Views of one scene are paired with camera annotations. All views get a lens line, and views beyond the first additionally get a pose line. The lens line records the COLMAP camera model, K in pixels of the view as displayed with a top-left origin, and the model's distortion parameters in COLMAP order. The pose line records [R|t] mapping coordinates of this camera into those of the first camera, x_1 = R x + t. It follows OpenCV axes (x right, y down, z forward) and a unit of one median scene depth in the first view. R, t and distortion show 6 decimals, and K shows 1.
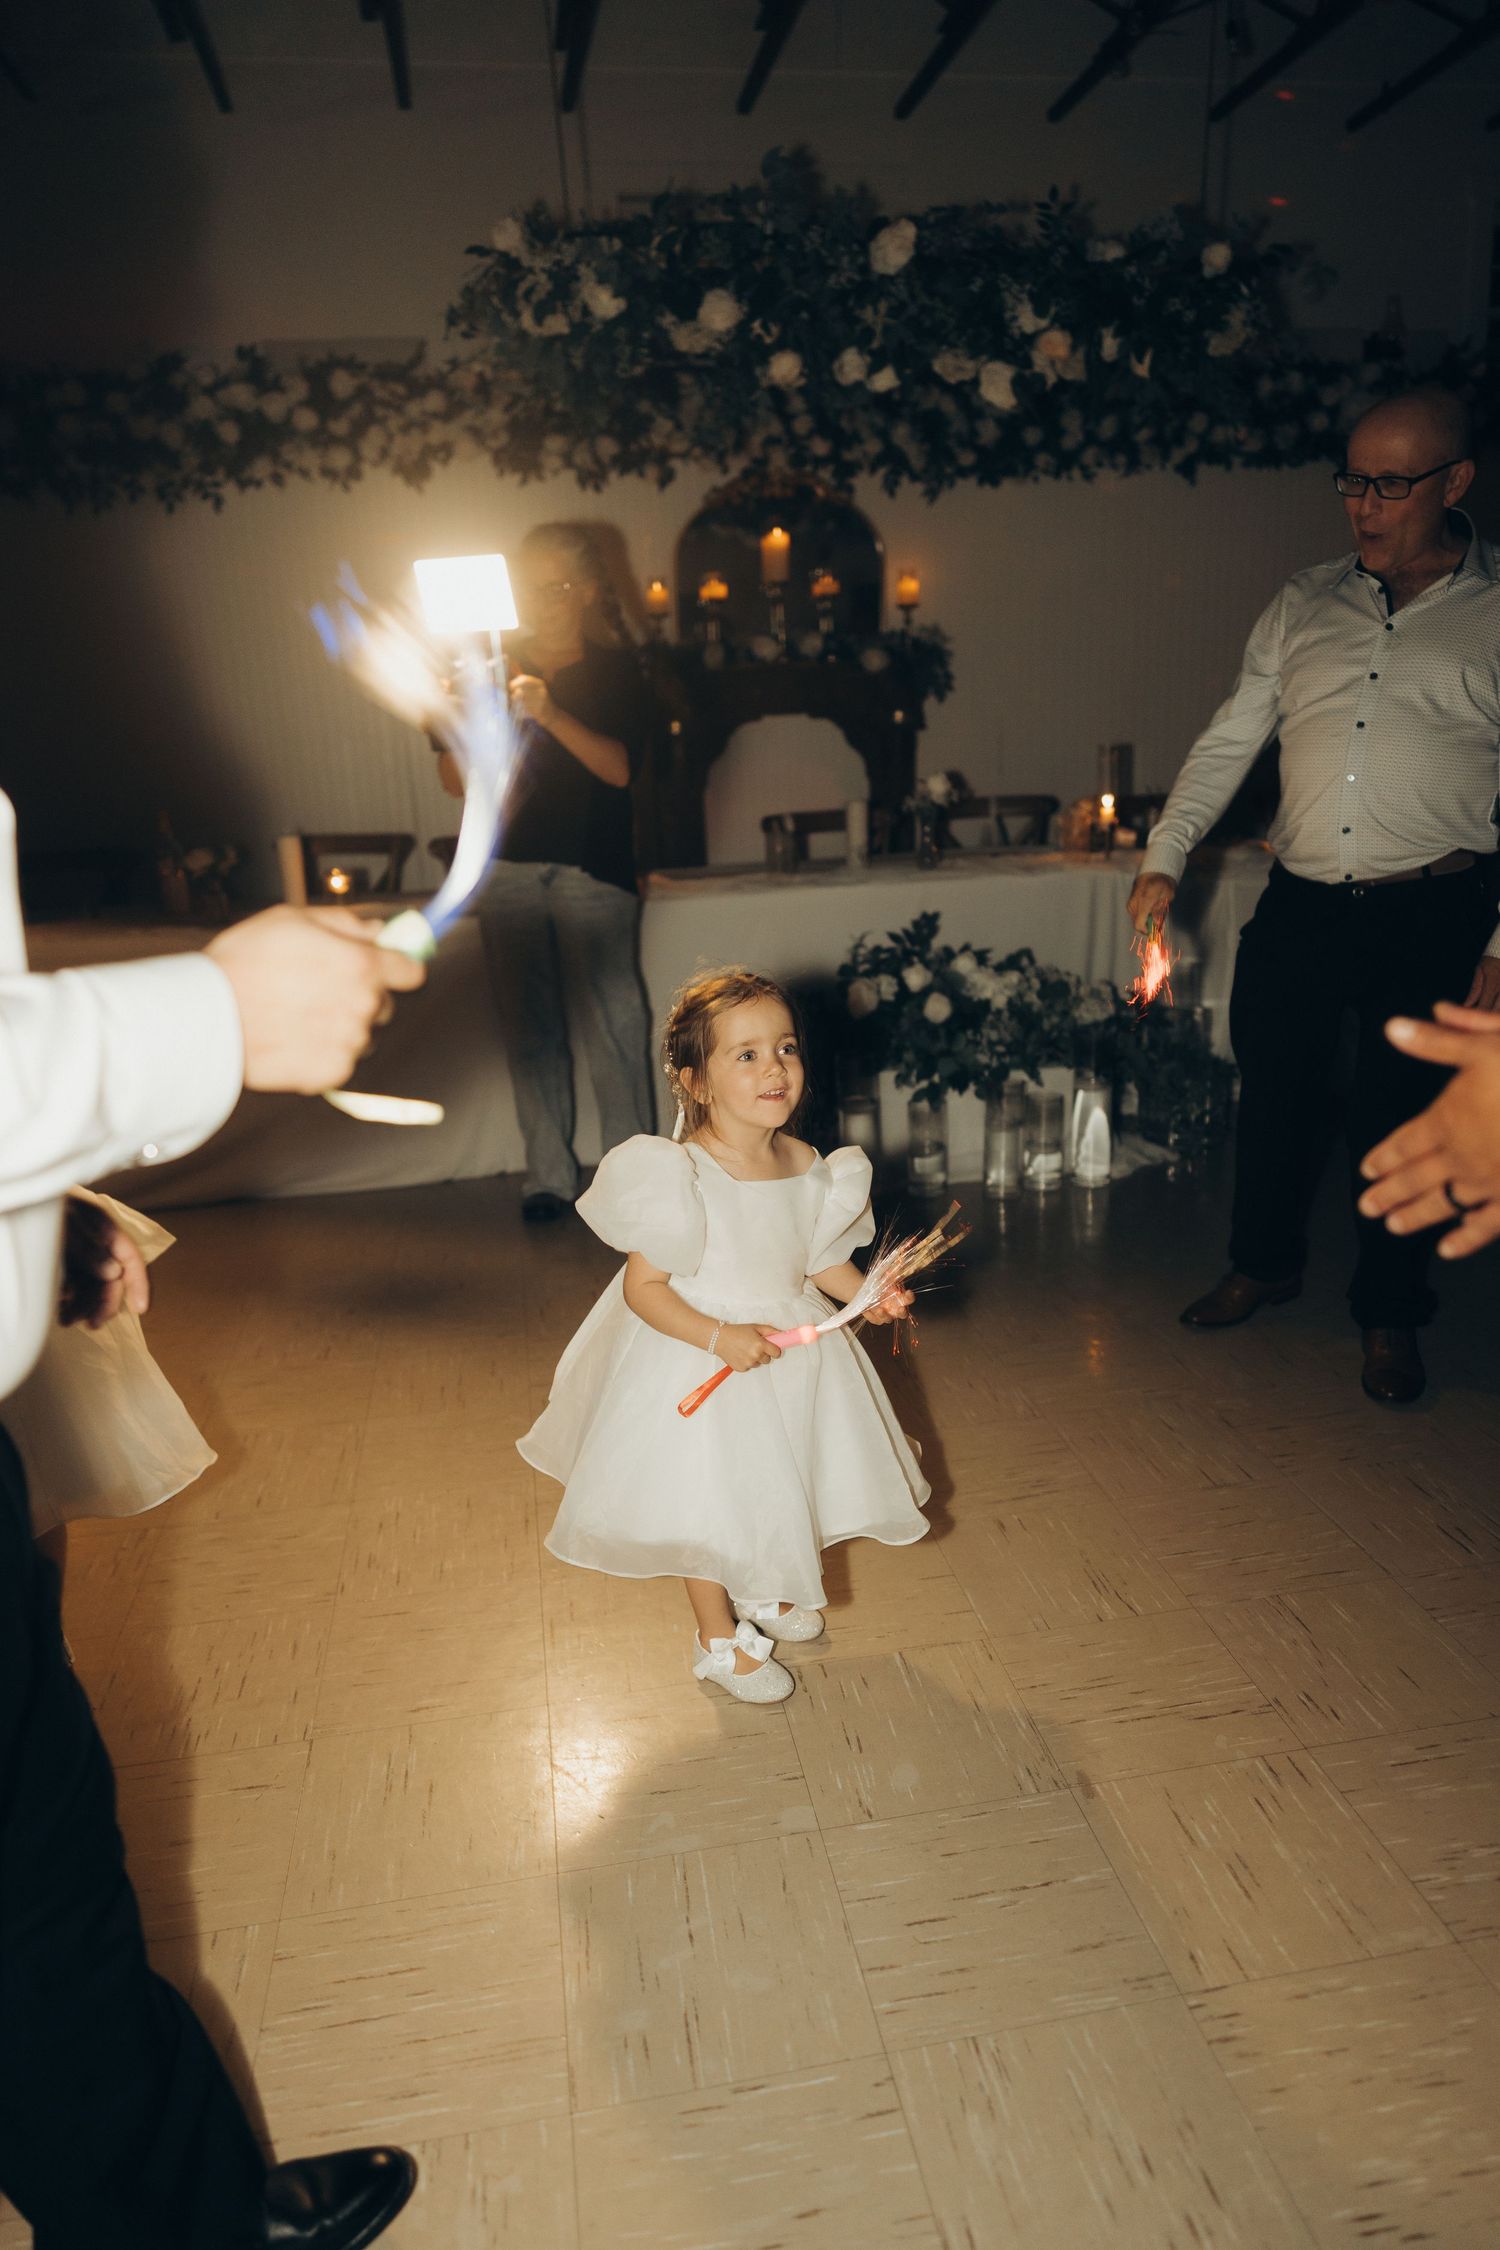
lens RADIAL K [[1485.5, 0, 737.7], [0, 1485.5, 1139.1], [0, 0, 1]] dist [0.002851, -0.000067]
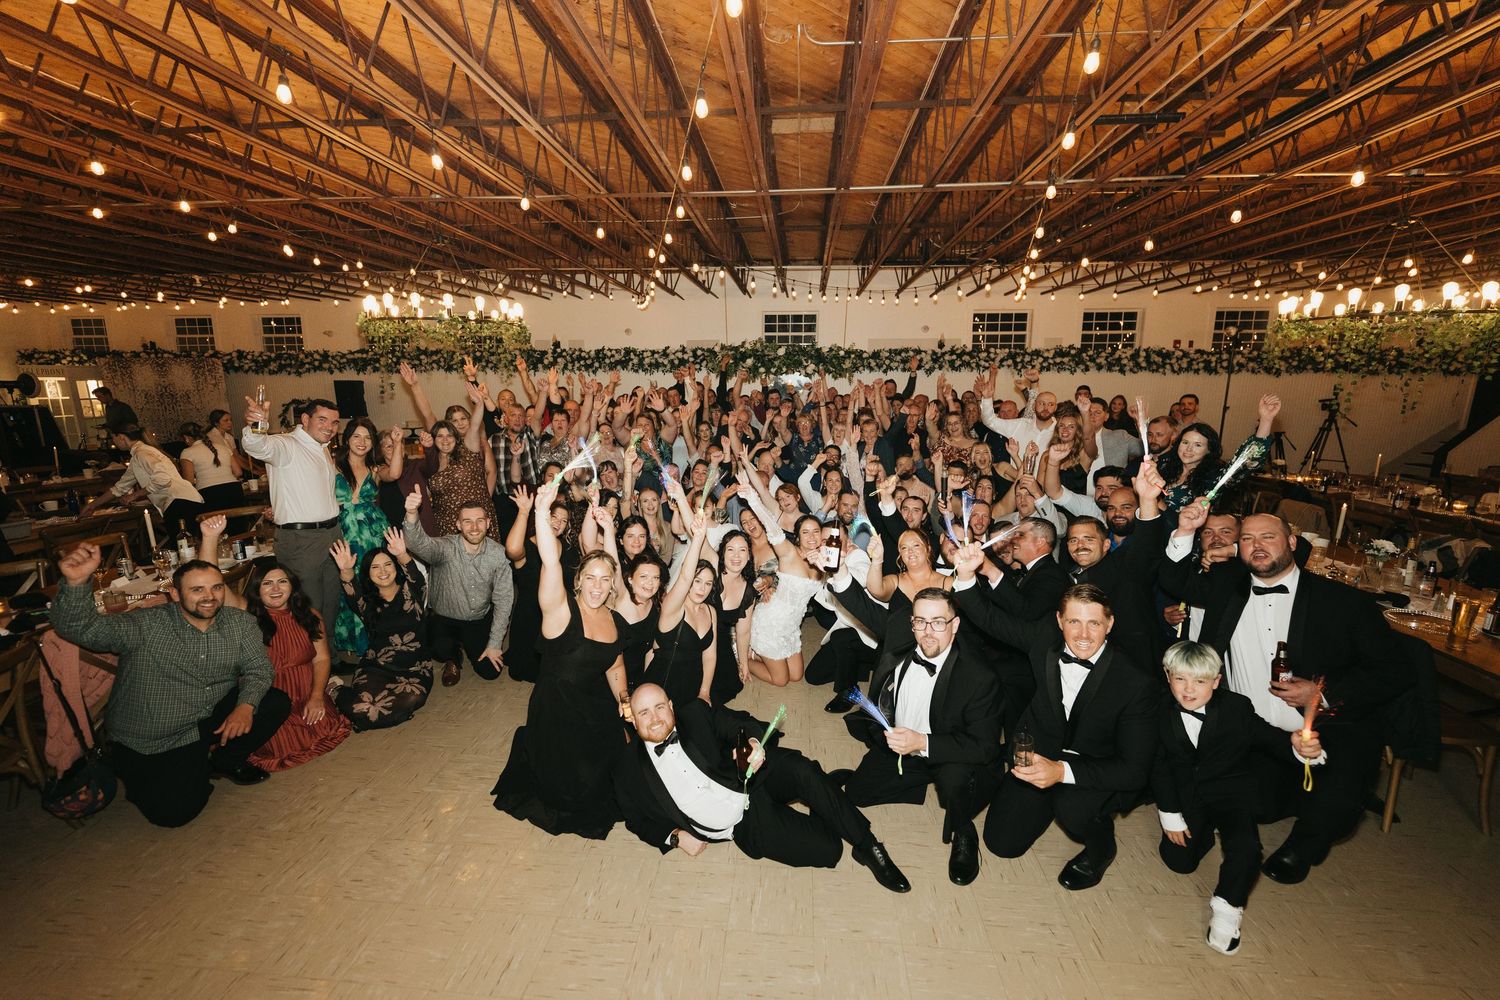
lens RADIAL K [[638.4, 0, 742.0], [0, 638.4, 510.4], [0, 0, 1]] dist [0.006477, -0.000252]
pose [[0.964855, 0.094934, -0.245037, 0.442400], [-0.113527, 0.991544, -0.062870, 0.130605], [0.236996, 0.088478, 0.967473, -0.976769]]
